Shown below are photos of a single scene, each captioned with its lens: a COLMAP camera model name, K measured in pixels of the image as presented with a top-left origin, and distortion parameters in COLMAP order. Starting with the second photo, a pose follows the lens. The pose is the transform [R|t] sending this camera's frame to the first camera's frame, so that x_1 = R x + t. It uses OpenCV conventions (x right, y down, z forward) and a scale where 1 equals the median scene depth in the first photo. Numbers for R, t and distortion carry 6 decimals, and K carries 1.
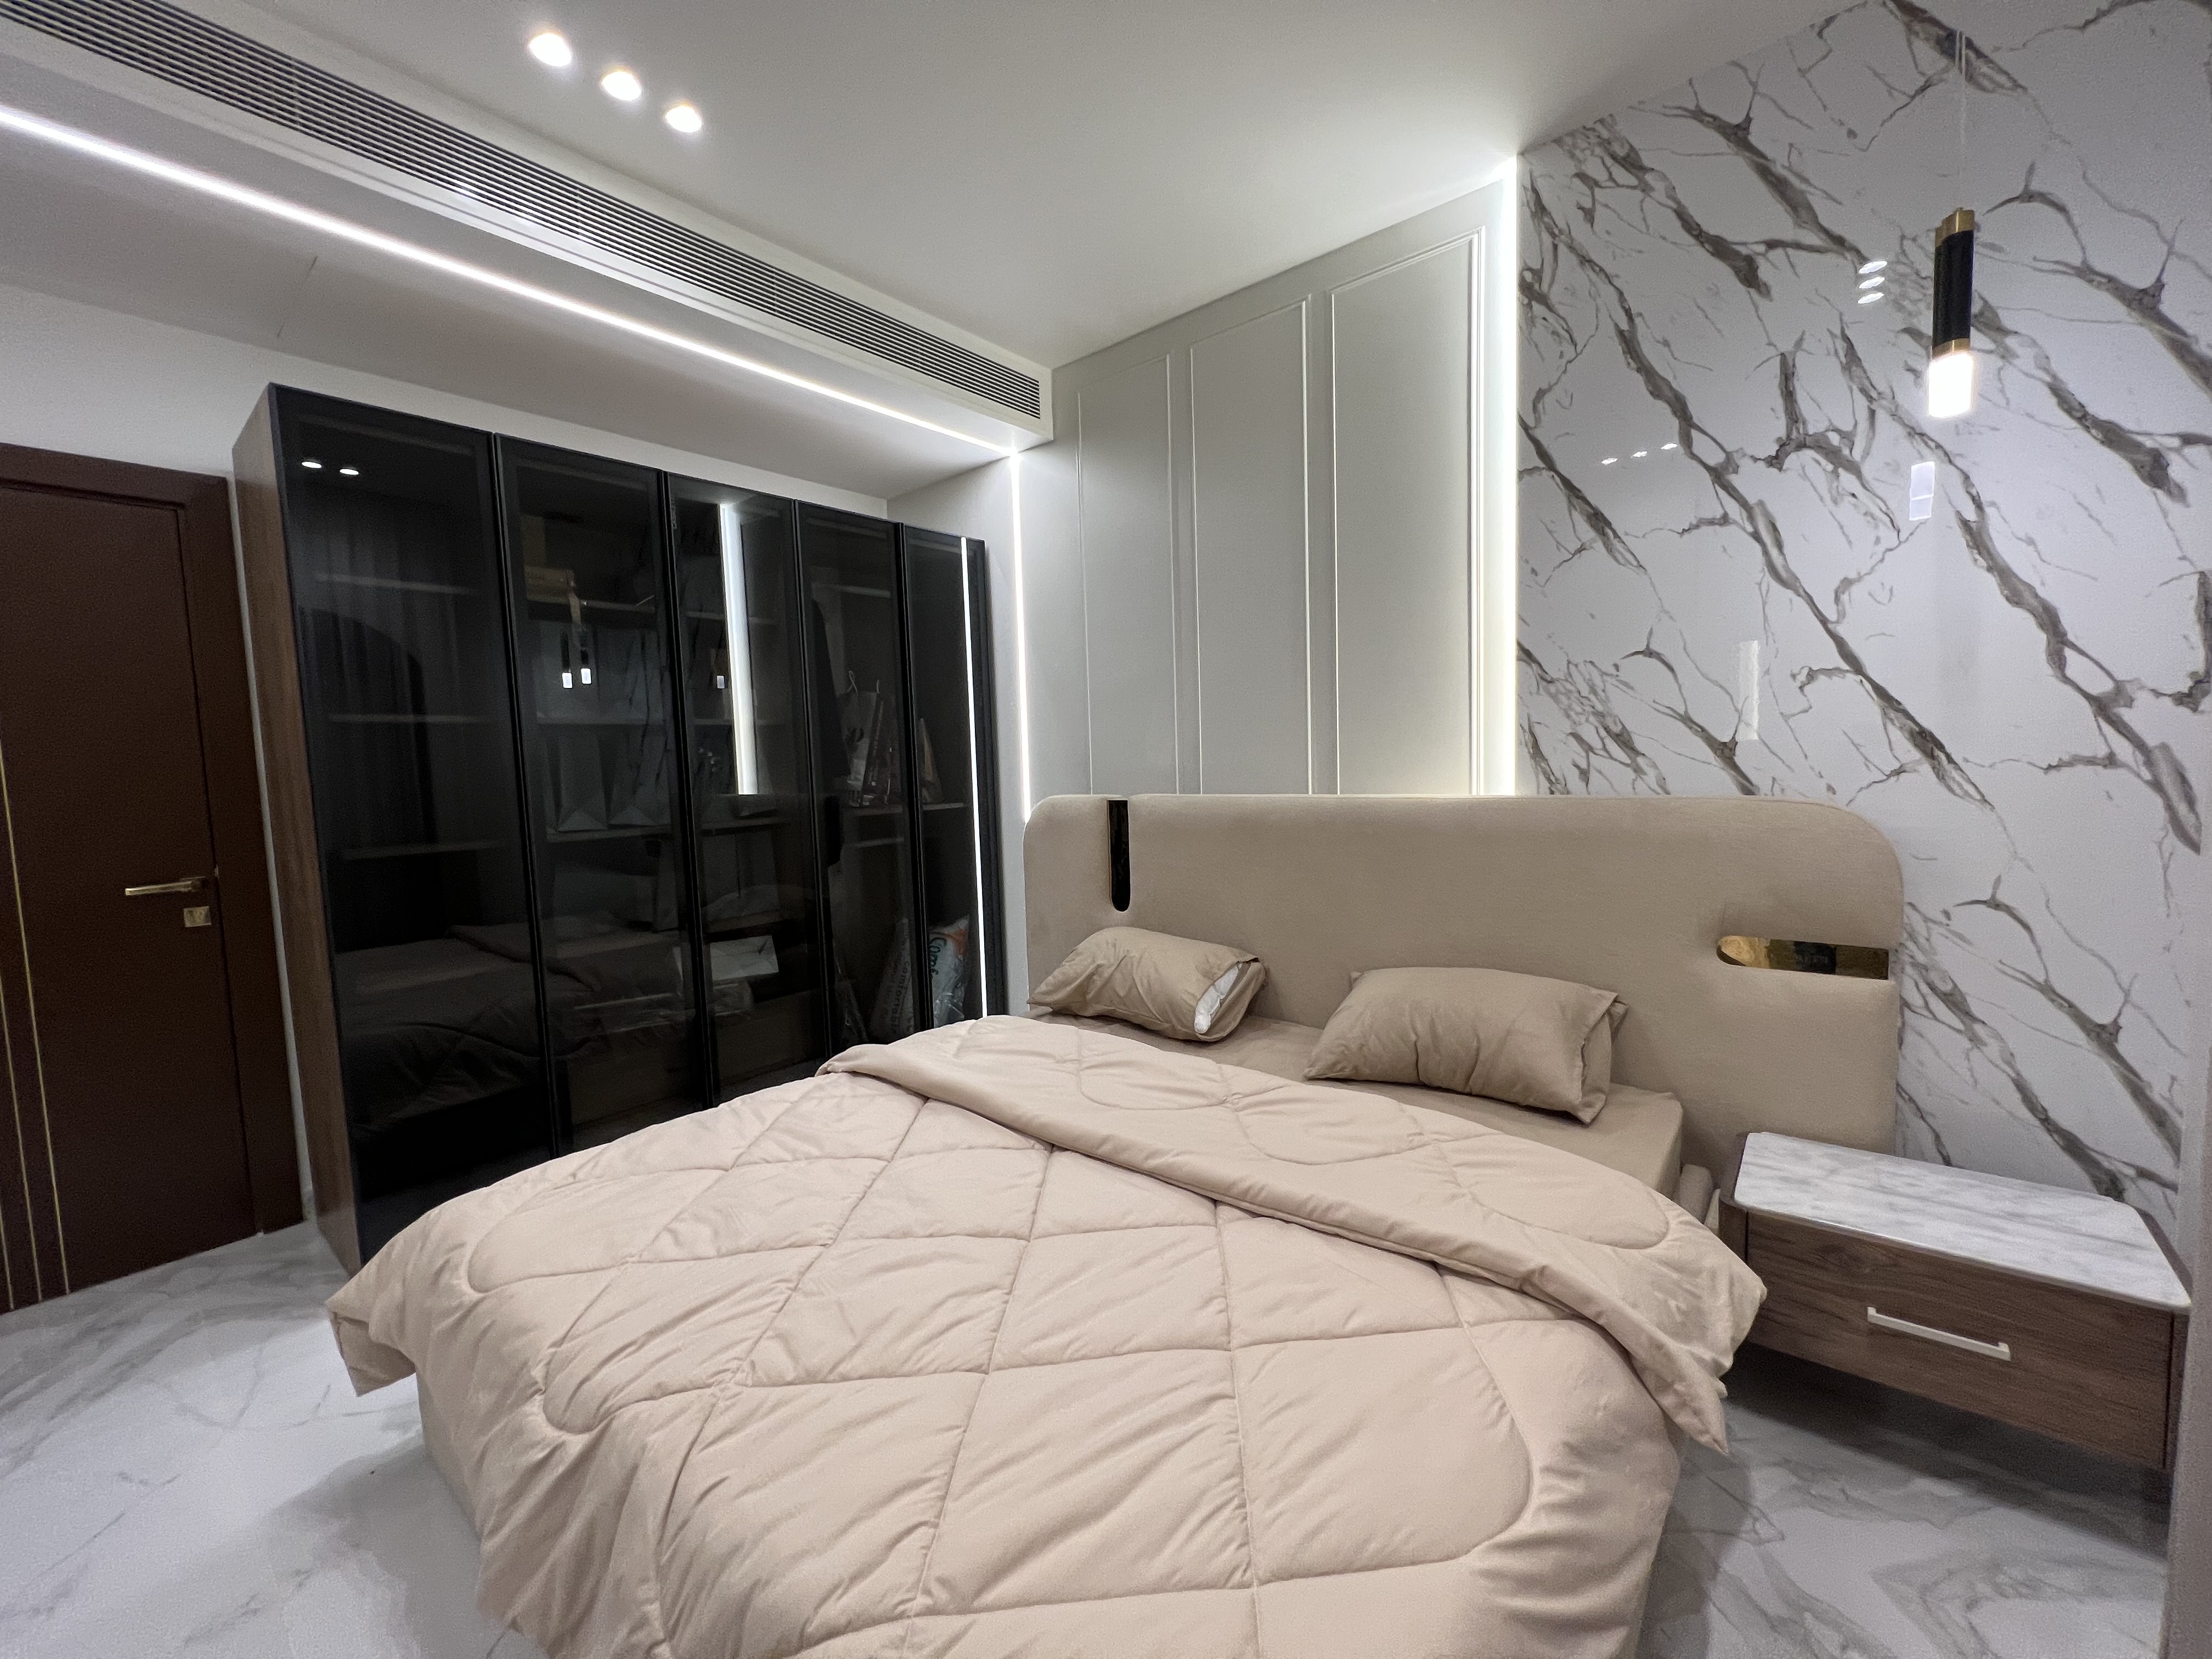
lens RADIAL K [[884.7, 0, 1097.7], [0, 884.7, 830.1], [0, 0, 1]] dist [-0.001462, 0.000363]
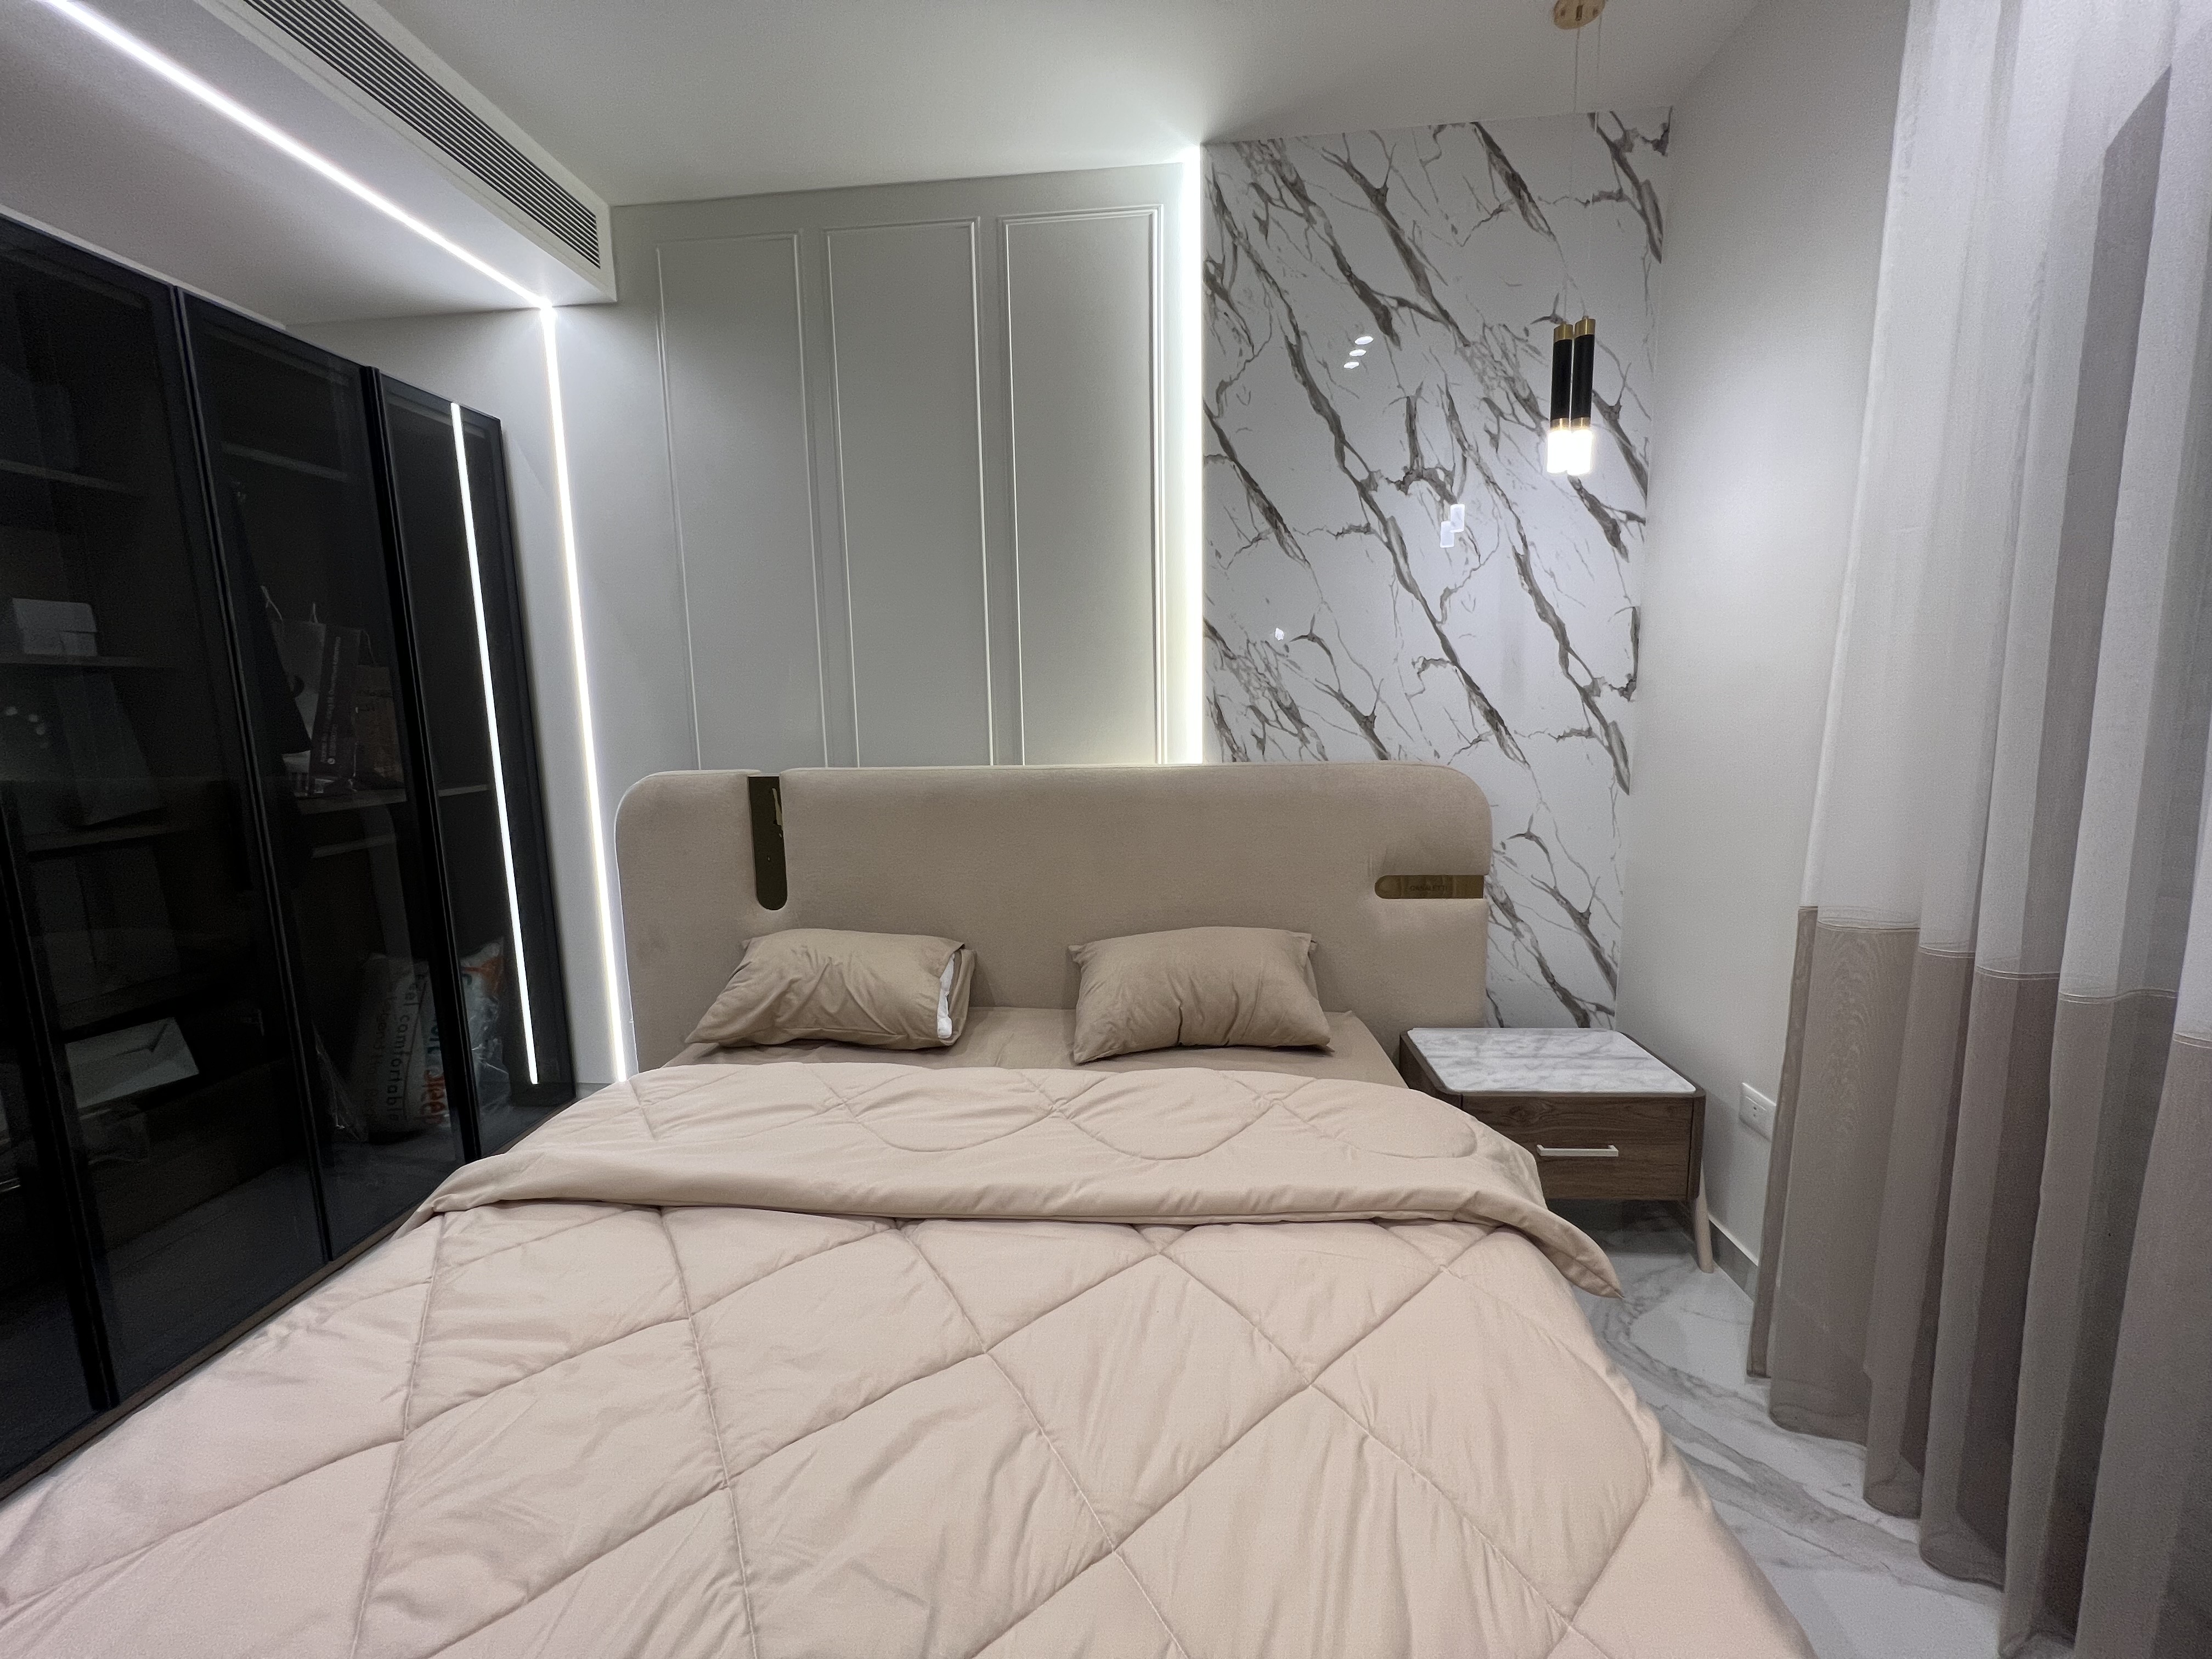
lens RADIAL K [[884.7, 0, 1097.7], [0, 884.7, 830.1], [0, 0, 1]] dist [-0.001462, 0.000363]
pose [[0.816208, -0.065956, 0.573982, -0.298024], [0.040095, 0.997534, 0.057610, -0.028671], [-0.576366, -0.024008, 0.816839, 0.223177]]
